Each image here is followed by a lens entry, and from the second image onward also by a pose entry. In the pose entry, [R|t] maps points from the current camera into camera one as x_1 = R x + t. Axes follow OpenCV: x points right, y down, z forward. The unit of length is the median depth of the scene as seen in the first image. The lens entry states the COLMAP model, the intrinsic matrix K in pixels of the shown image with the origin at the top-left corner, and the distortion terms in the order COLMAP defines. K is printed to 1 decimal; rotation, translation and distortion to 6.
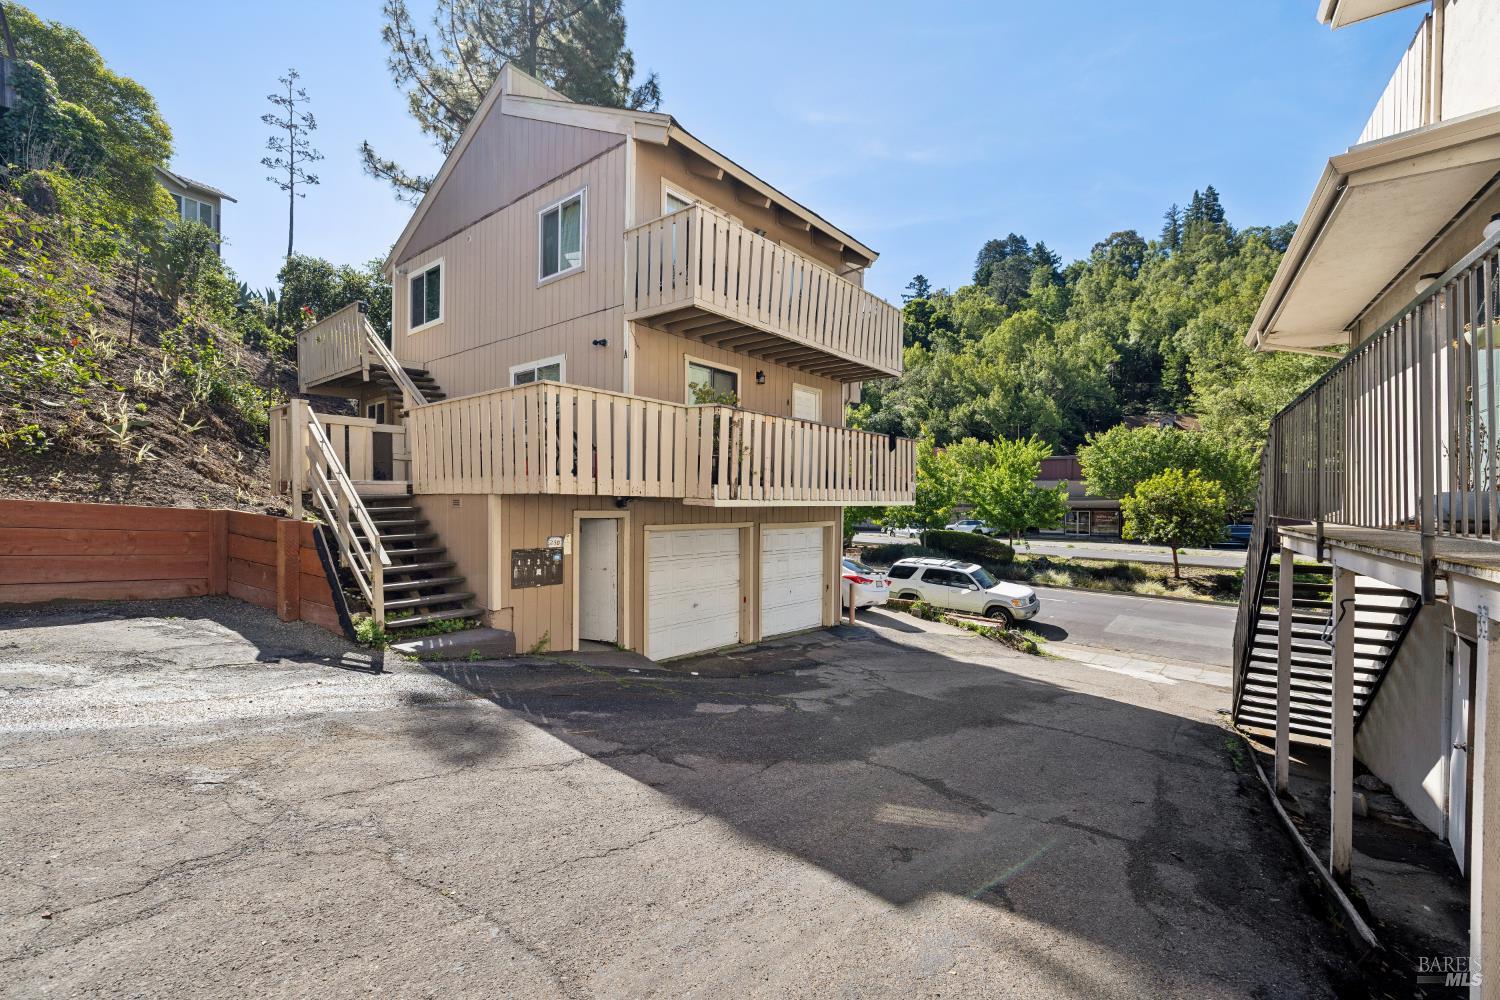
lens RADIAL K [[659.0, 0, 748.6], [0, 659.0, 504.7], [0, 0, 1]] dist [0.004680, -0.000218]
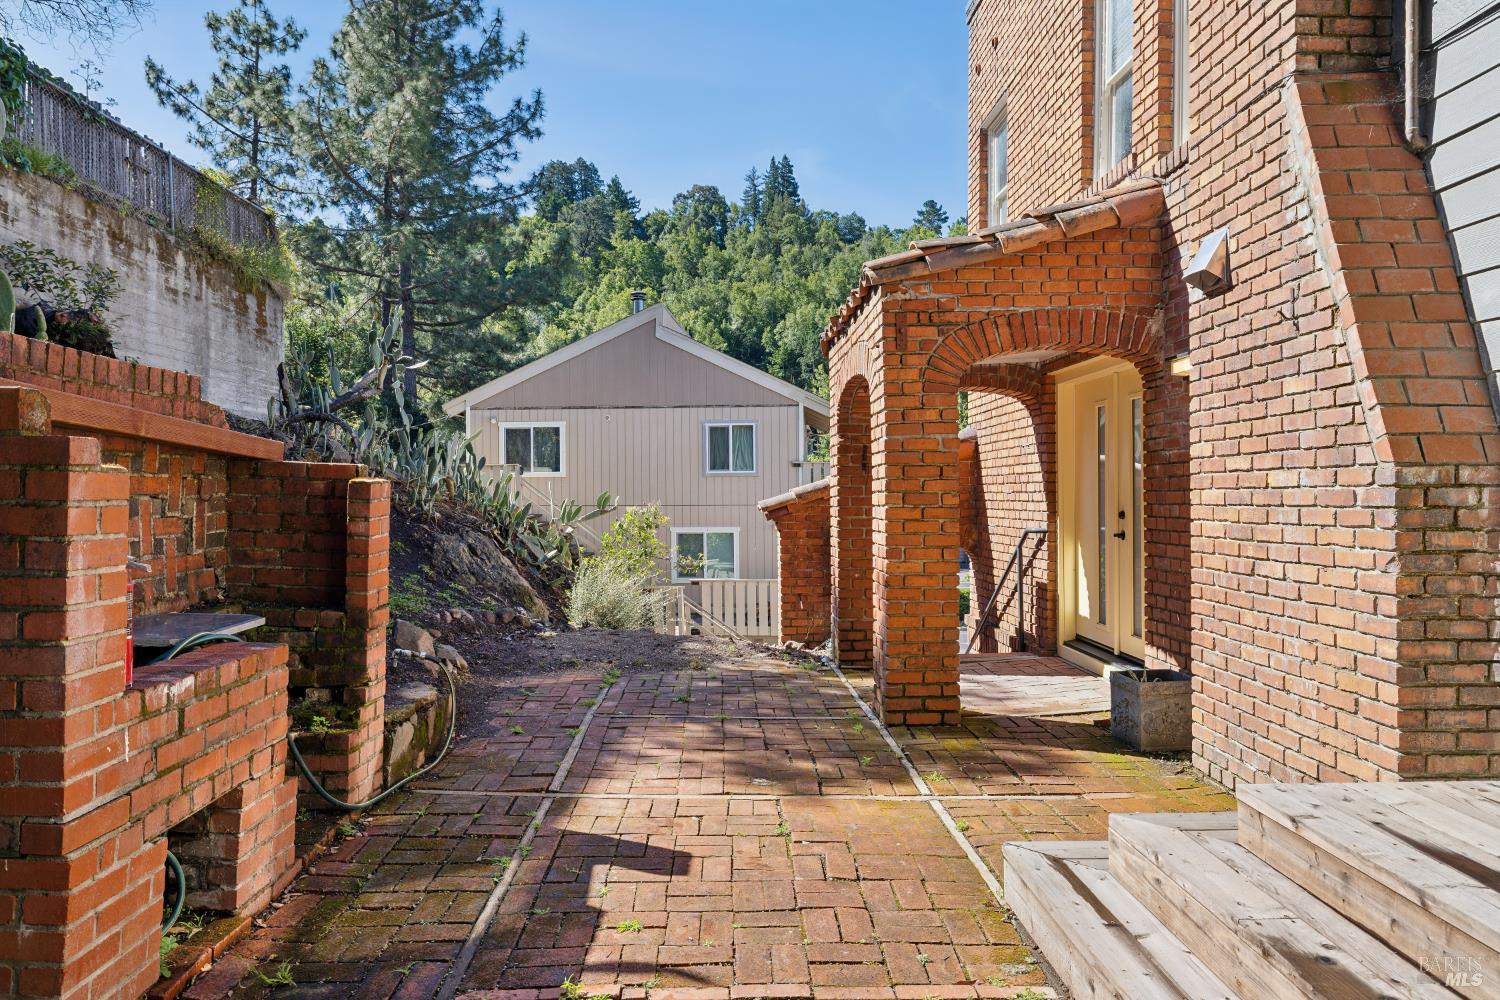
lens RADIAL K [[929.3, 0, 760.8], [0, 929.3, 498.7], [0, 0, 1]] dist [-0.002974, -0.002211]
pose [[0.815127, -0.015510, 0.579075, -0.114617], [0.007195, 0.999835, 0.016652, -0.026044], [-0.579238, -0.009407, 0.815104, -0.059583]]
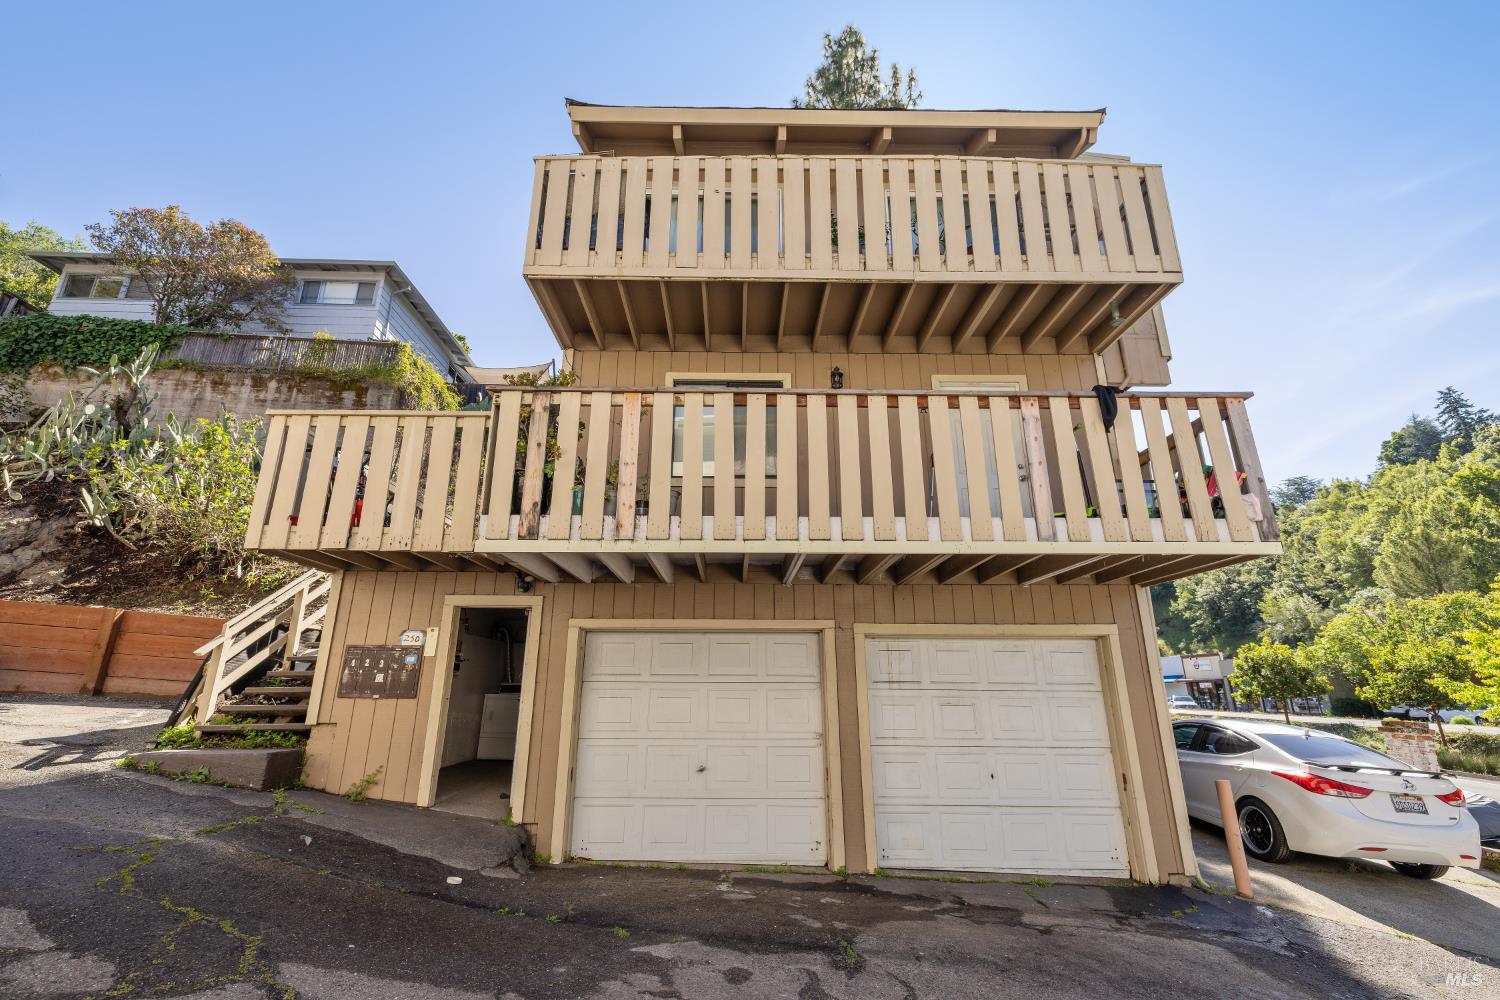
lens RADIAL K [[659.0, 0, 750.8], [0, 659.0, 497.3], [0, 0, 1]] dist [0.004680, -0.000218]
pose [[0.622056, -0.240514, -0.745117, 0.033838], [-0.003996, 0.950664, -0.310198, 0.008544], [0.782962, 0.195938, 0.590405, 0.052579]]
